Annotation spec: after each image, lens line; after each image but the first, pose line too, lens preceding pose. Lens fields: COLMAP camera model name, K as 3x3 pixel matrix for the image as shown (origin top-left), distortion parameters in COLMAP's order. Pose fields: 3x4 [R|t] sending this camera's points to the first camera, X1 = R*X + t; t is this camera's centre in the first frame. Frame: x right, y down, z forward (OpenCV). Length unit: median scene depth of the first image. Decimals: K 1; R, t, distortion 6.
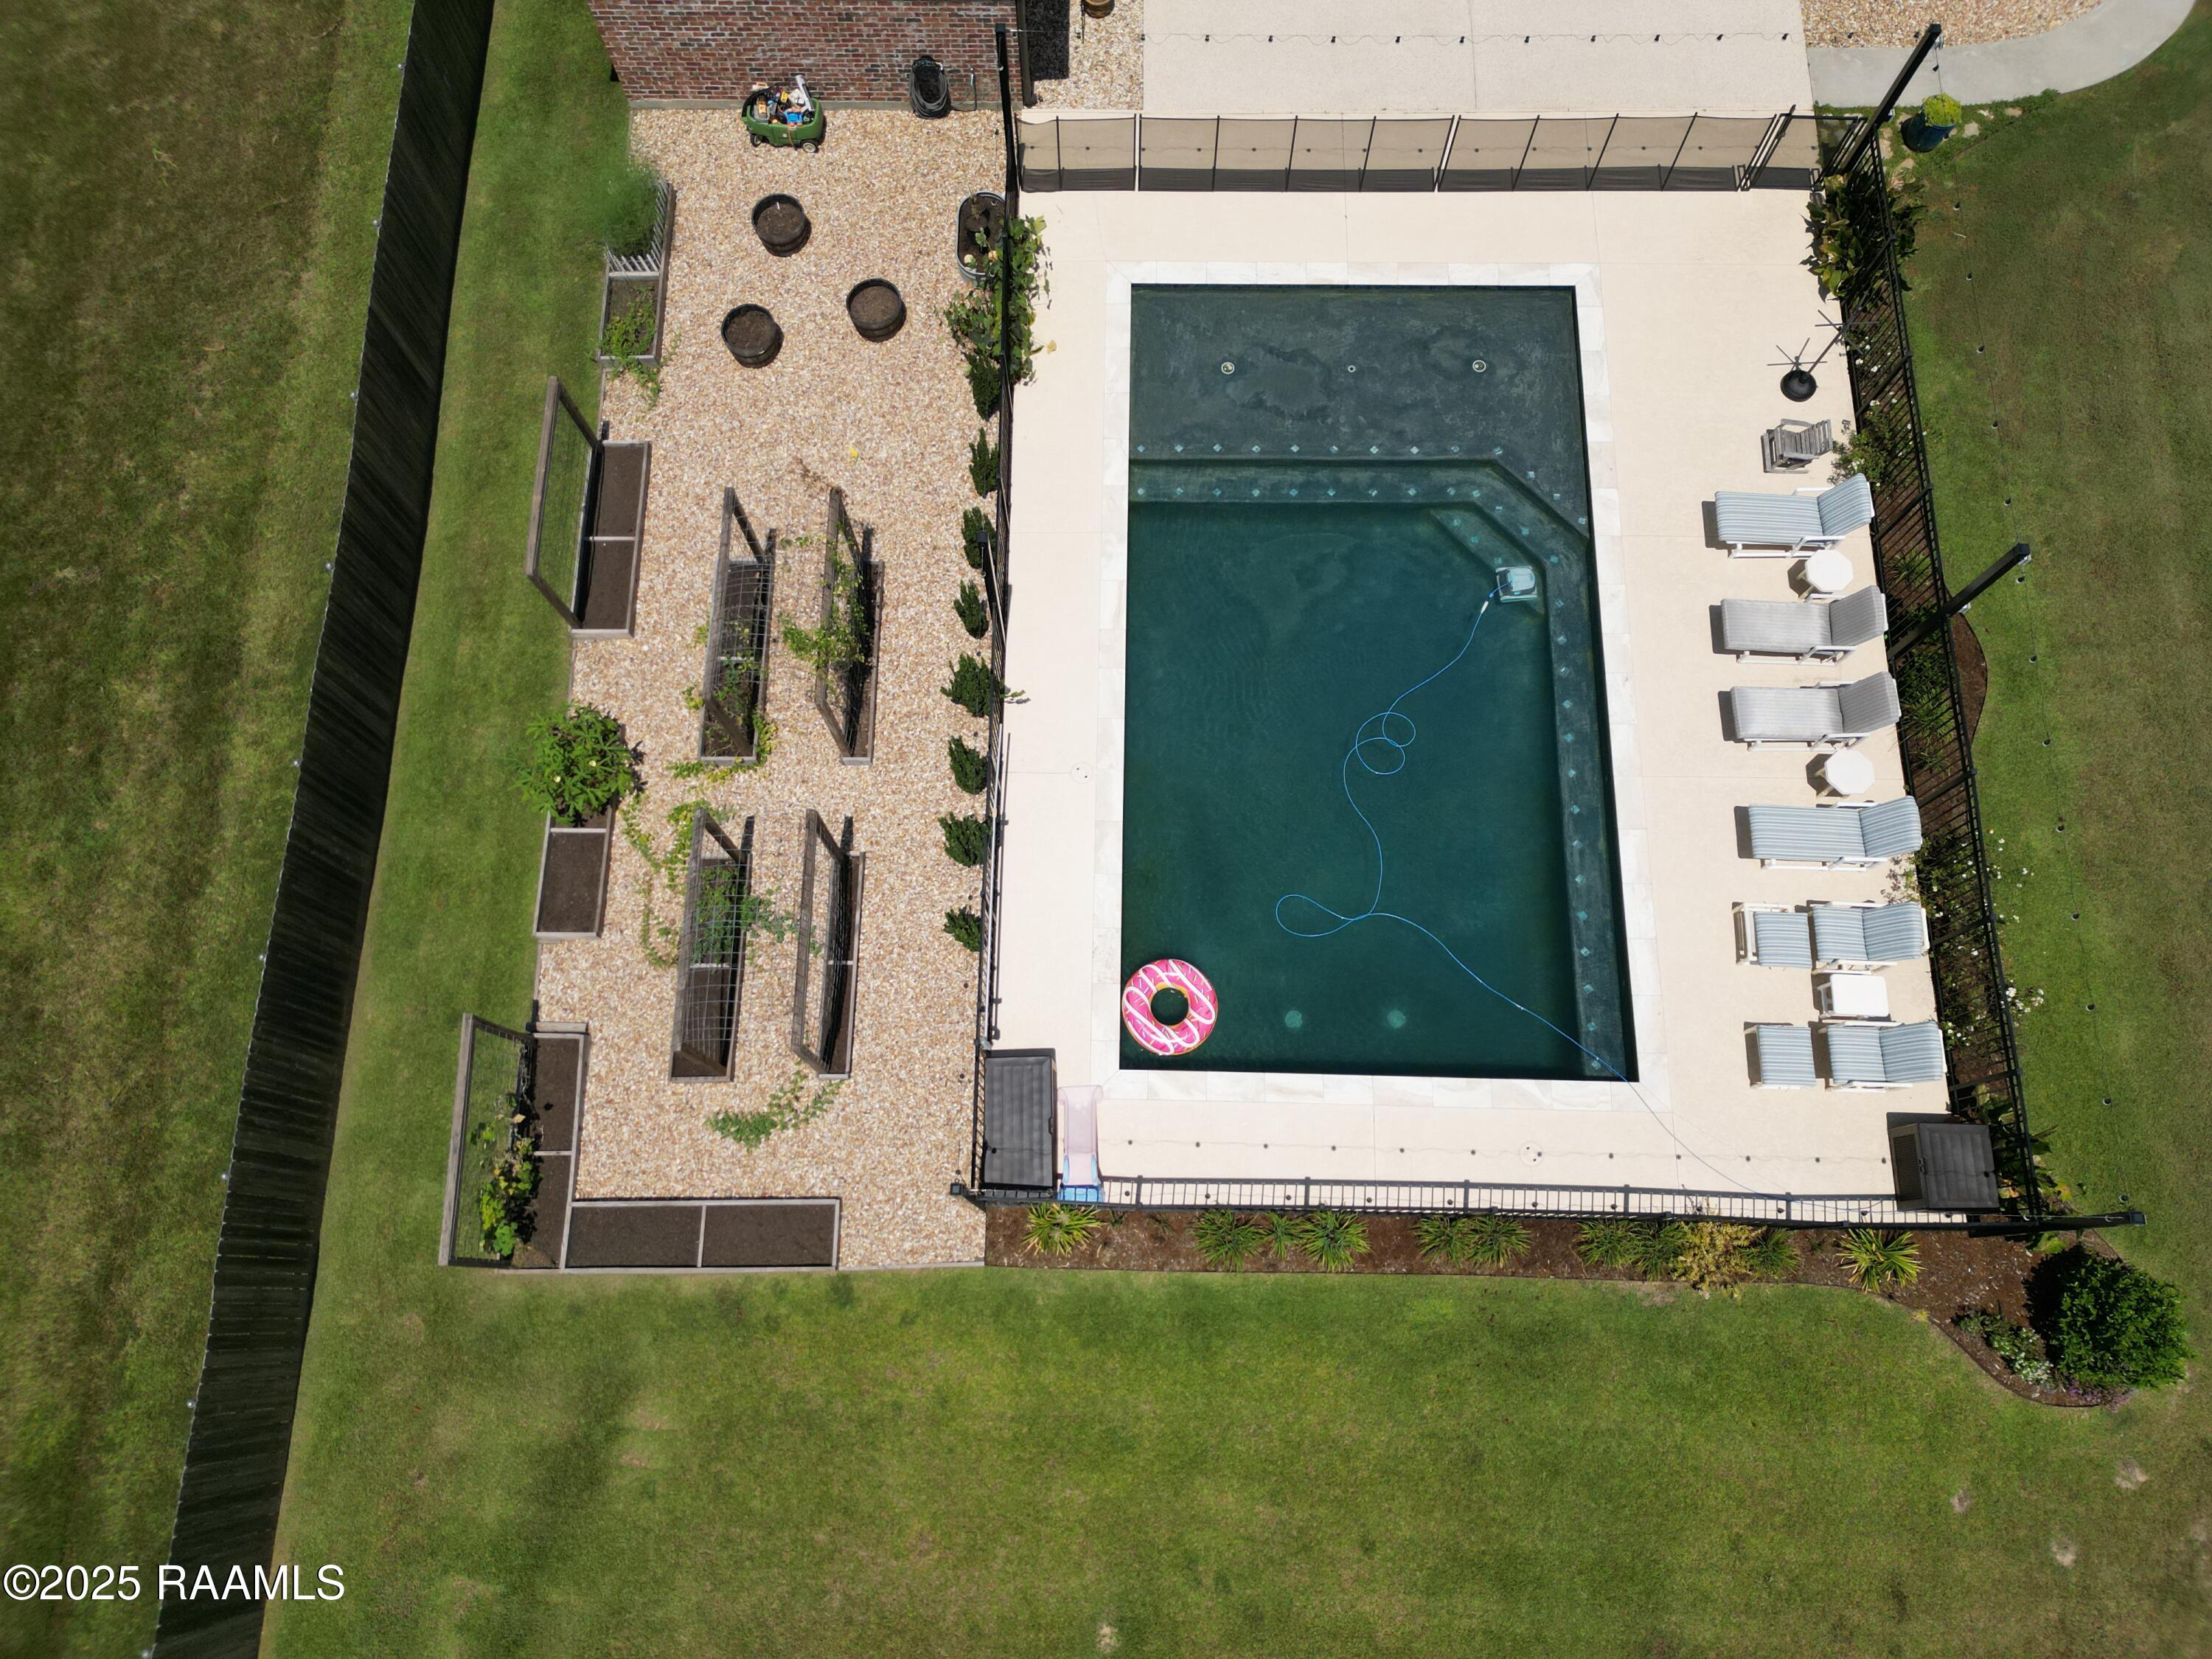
lens RADIAL K [[1530.7, 0, 1089.5], [0, 1530.7, 827.5], [0, 0, 1]] dist [0.084059, -0.074532]
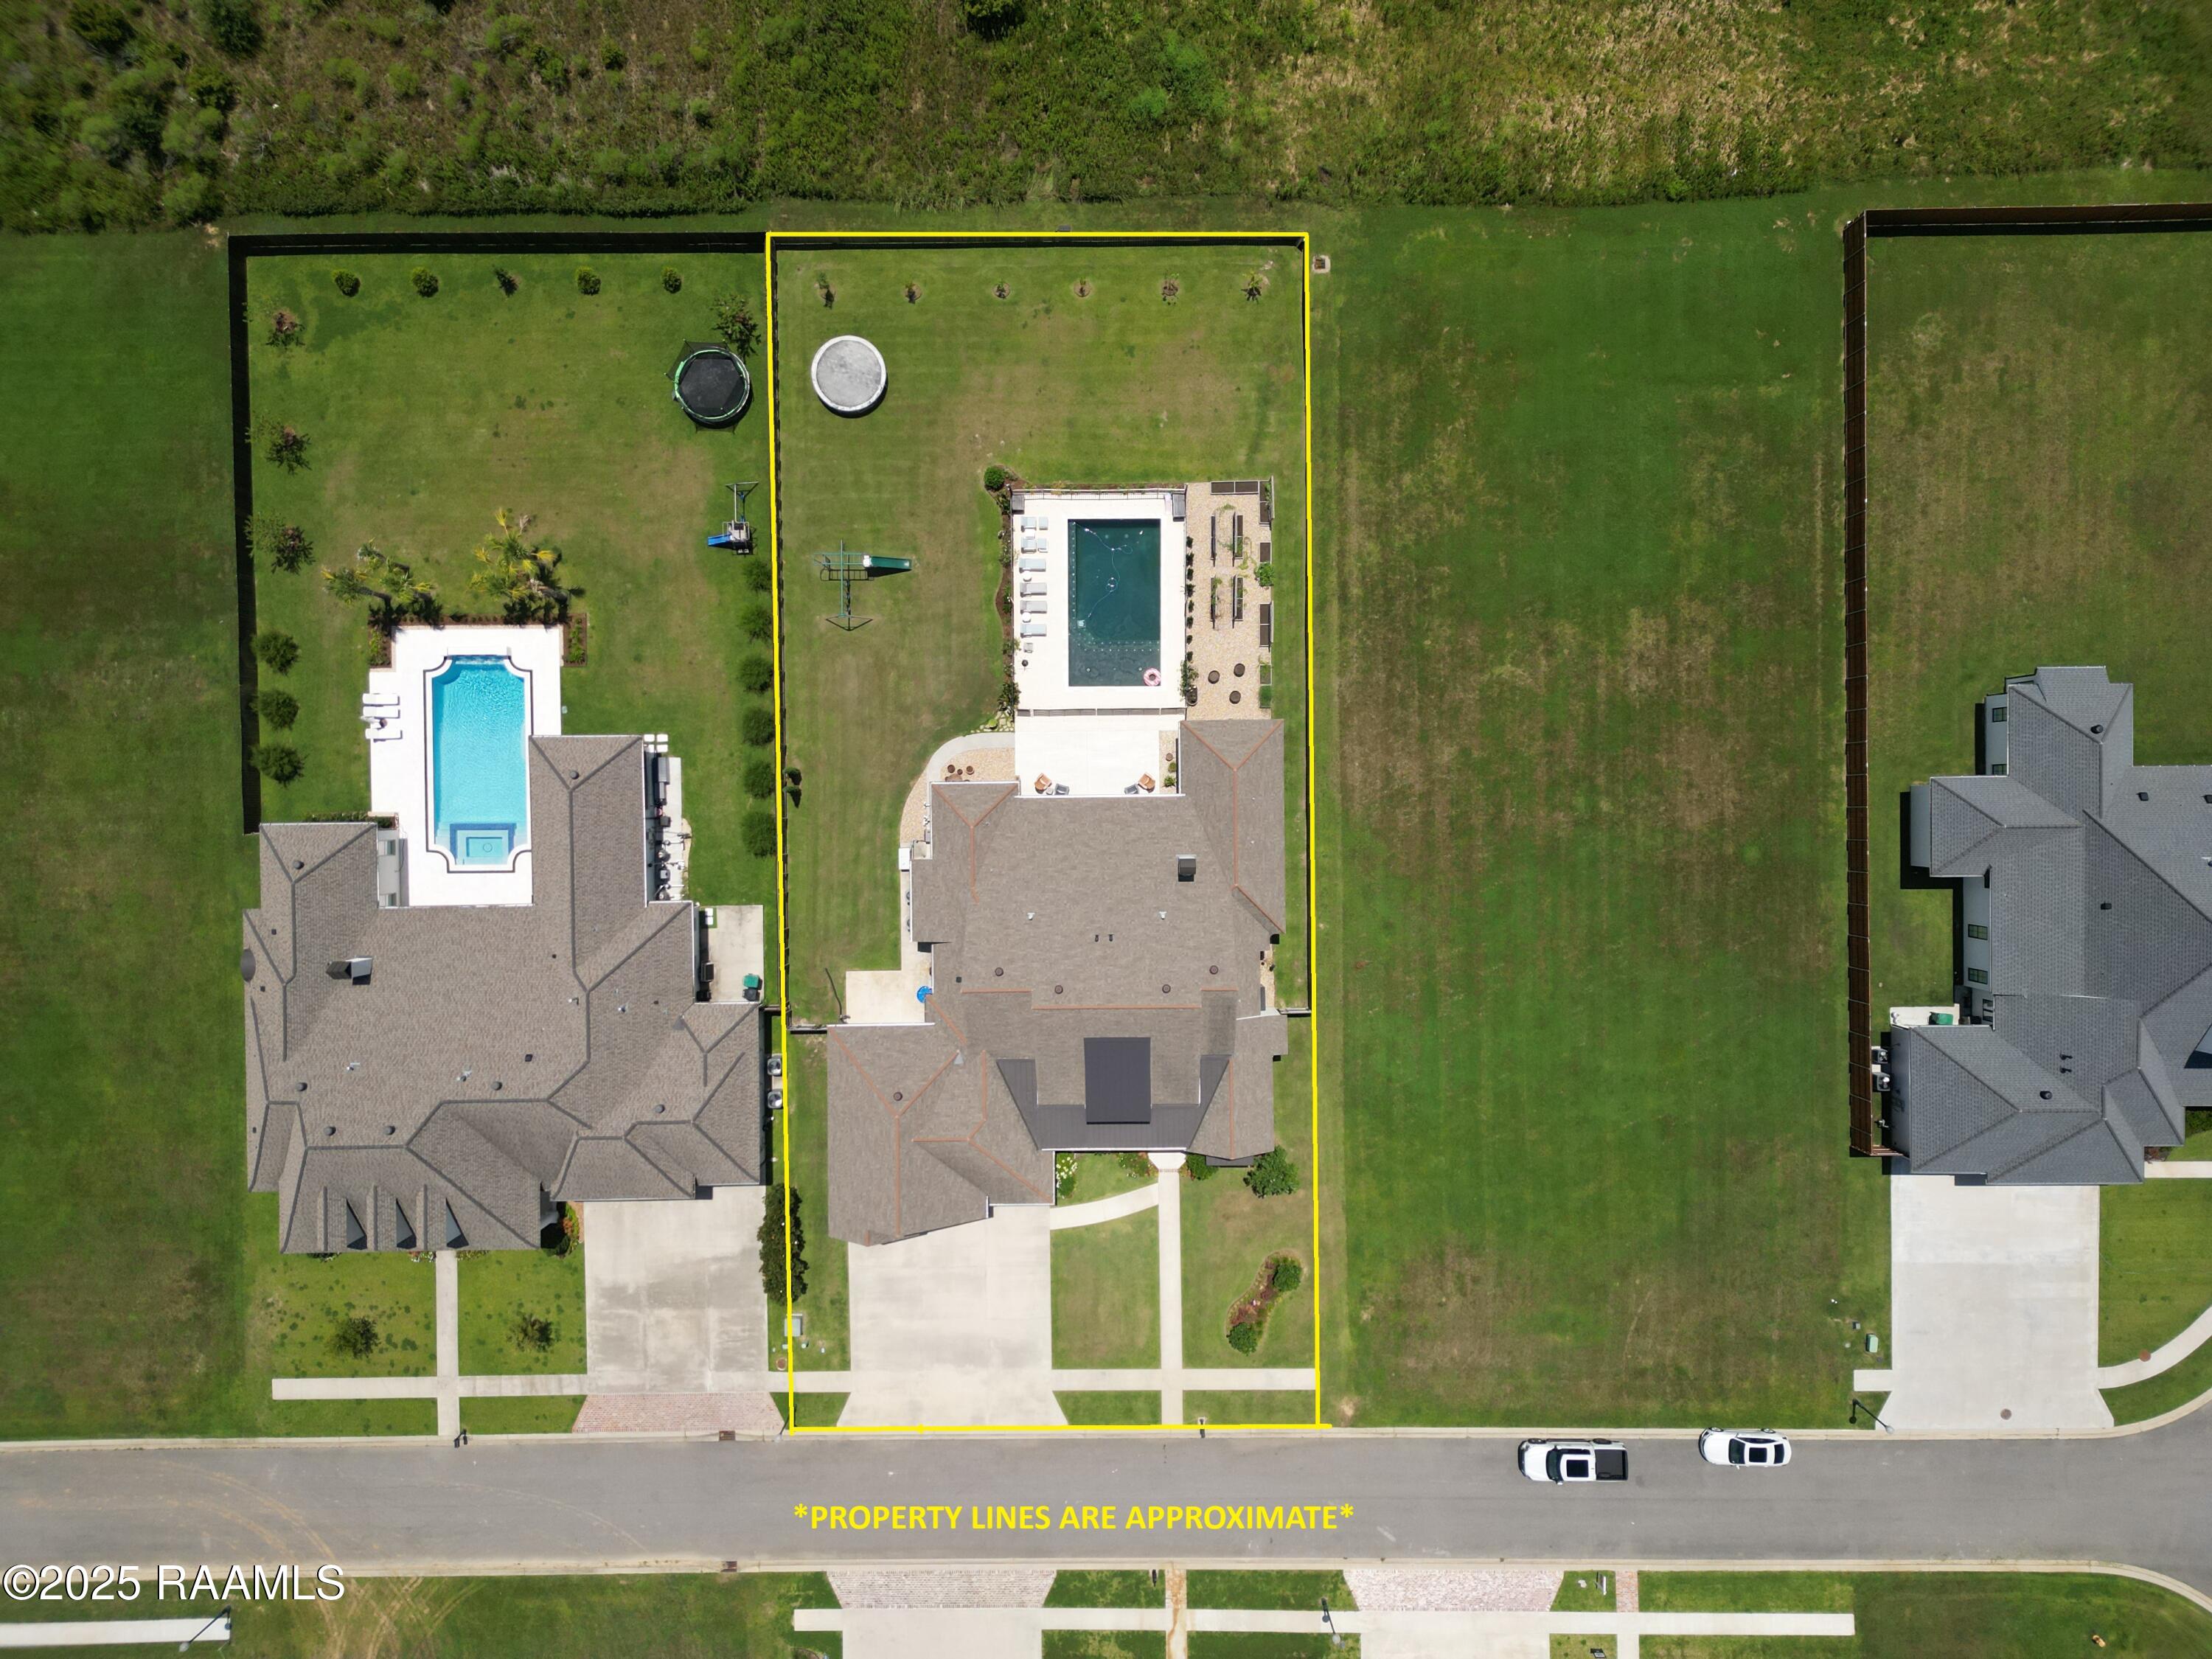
lens RADIAL K [[1547.4, 0, 1106.0], [0, 1547.4, 829.5], [0, 0, 1]] dist [0.135119, -0.244180]
pose [[-0.999405, 0.020769, 0.027539, 0.078718], [-0.012540, -0.962542, 0.270841, -2.221076], [0.032132, 0.270334, 0.962230, -3.727533]]
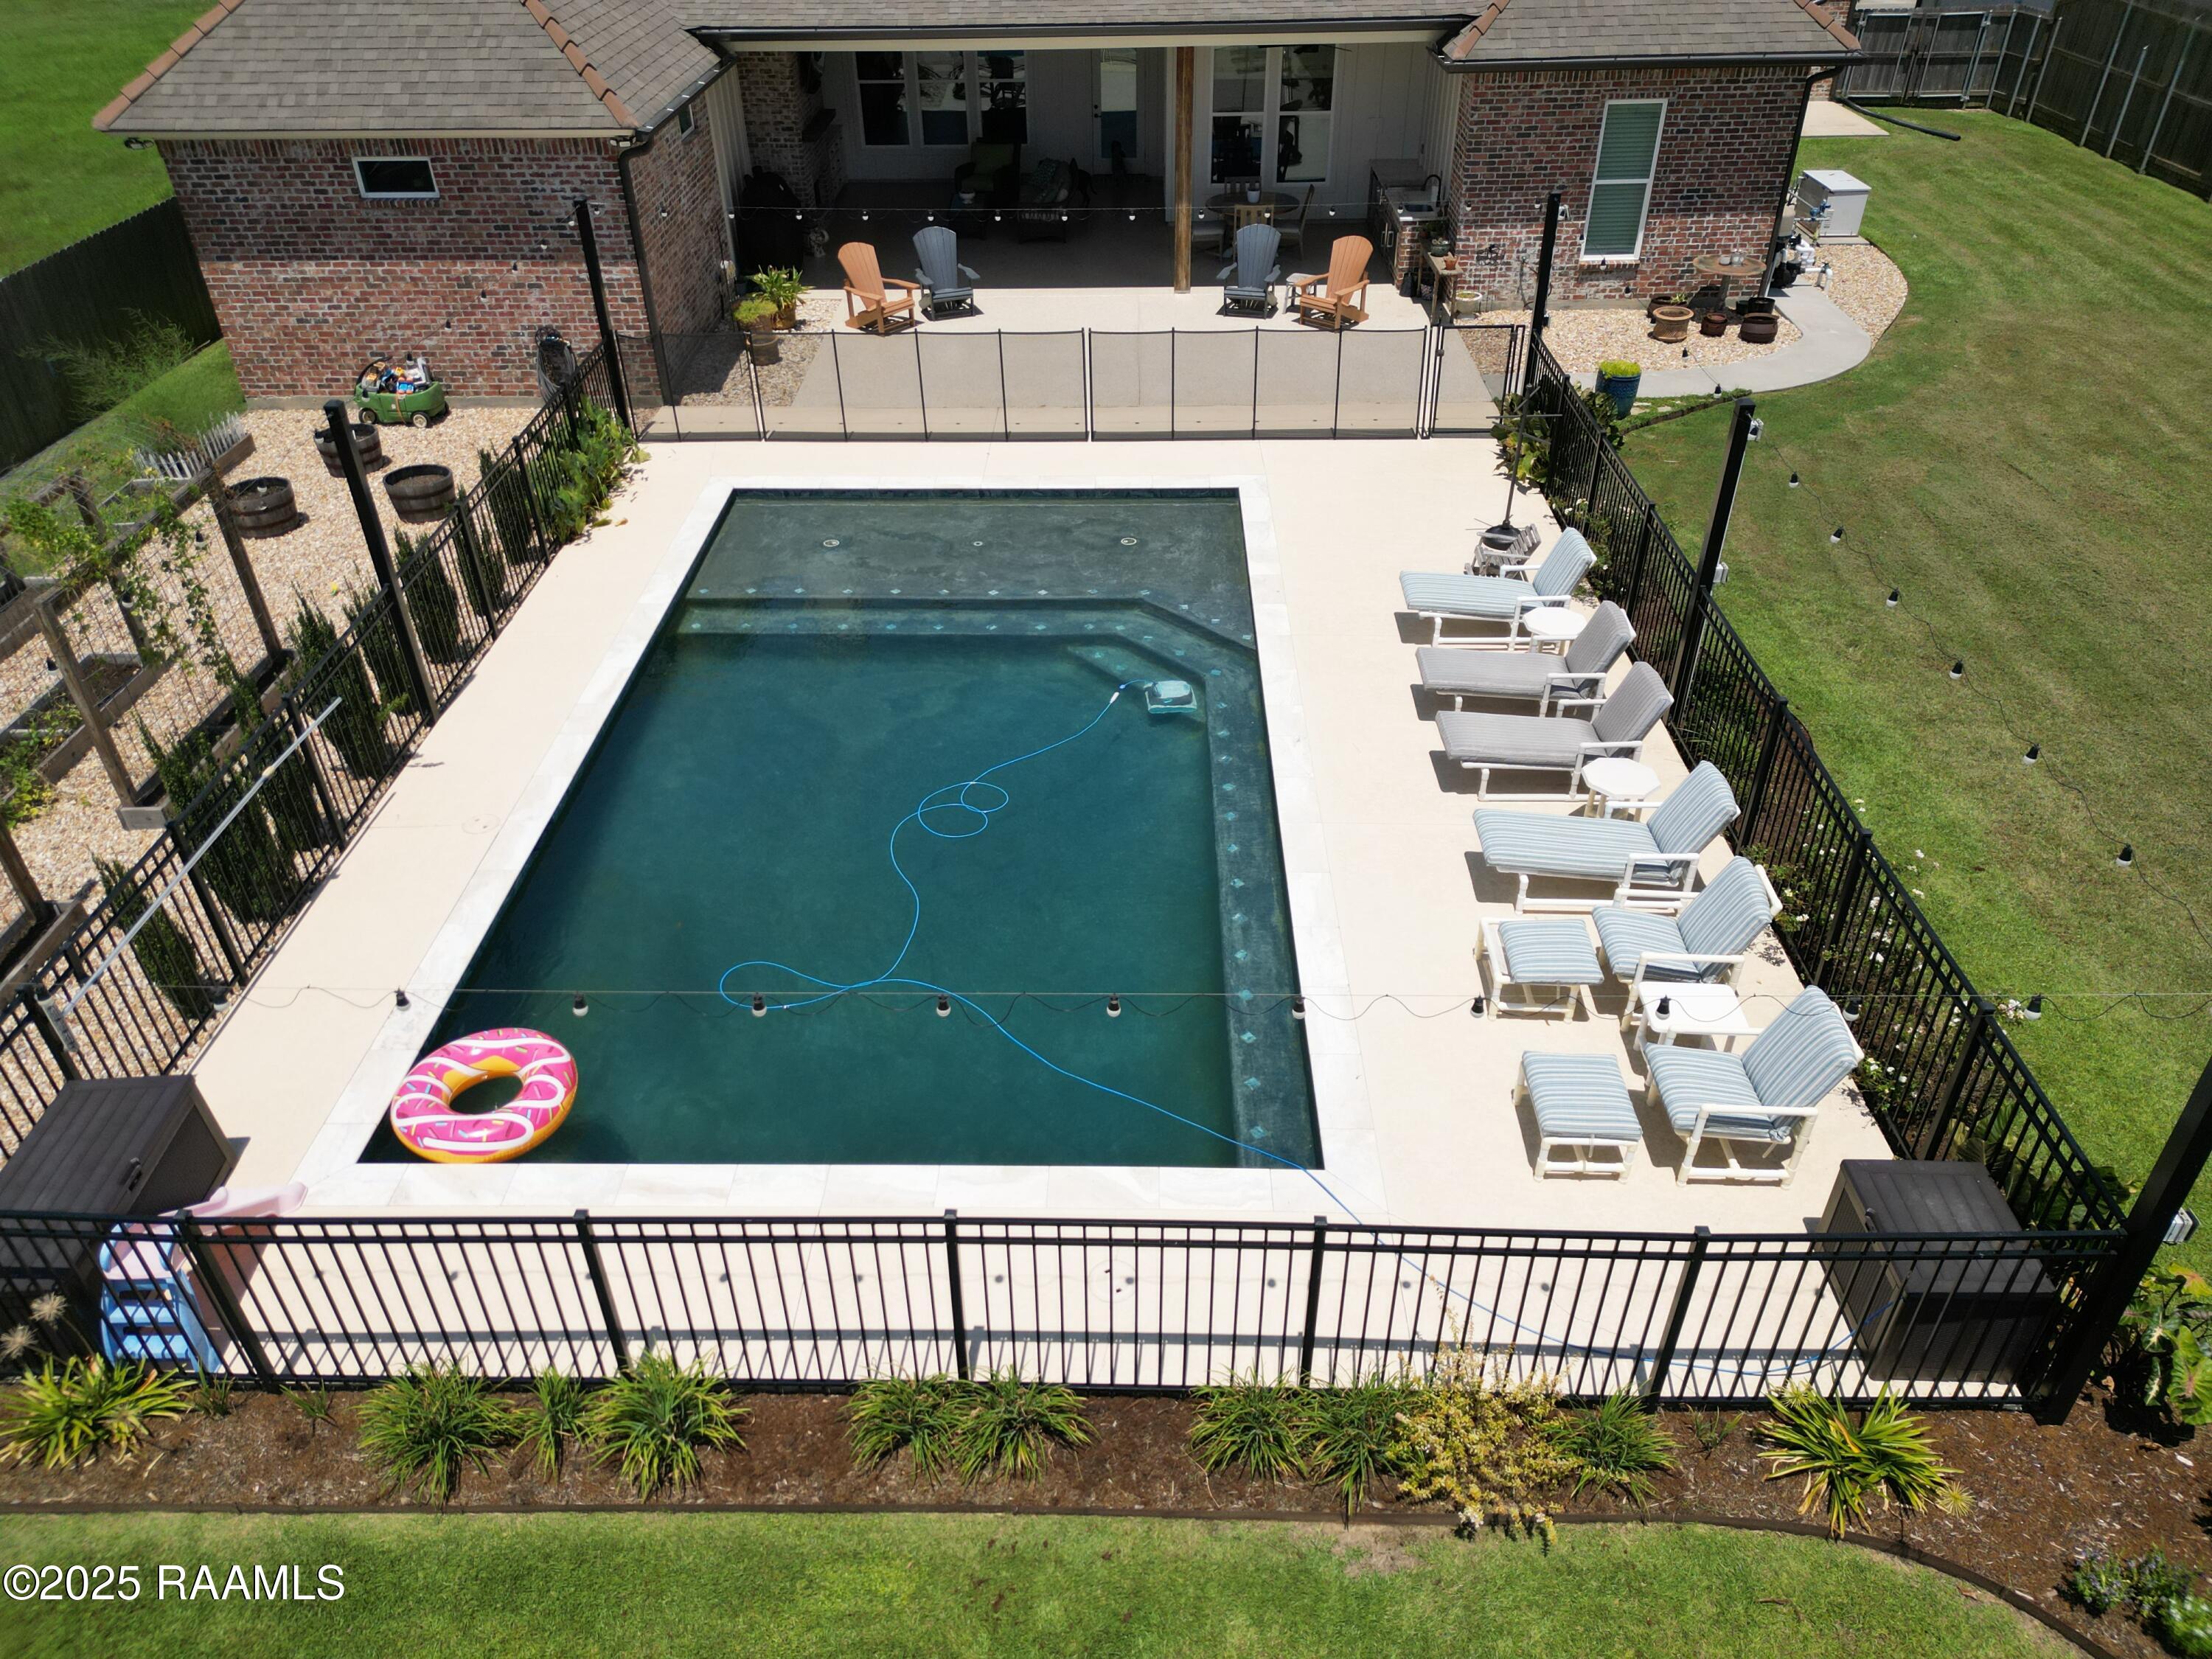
lens RADIAL K [[1545.9, 0, 1099.9], [0, 1545.9, 832.0], [0, 0, 1]] dist [0.083636, -0.089390]
pose [[0.999946, -0.001973, -0.010203, 0.260343], [-0.004799, 0.783203, -0.621748, 0.372167], [0.009218, 0.621763, 0.783151, 0.469339]]
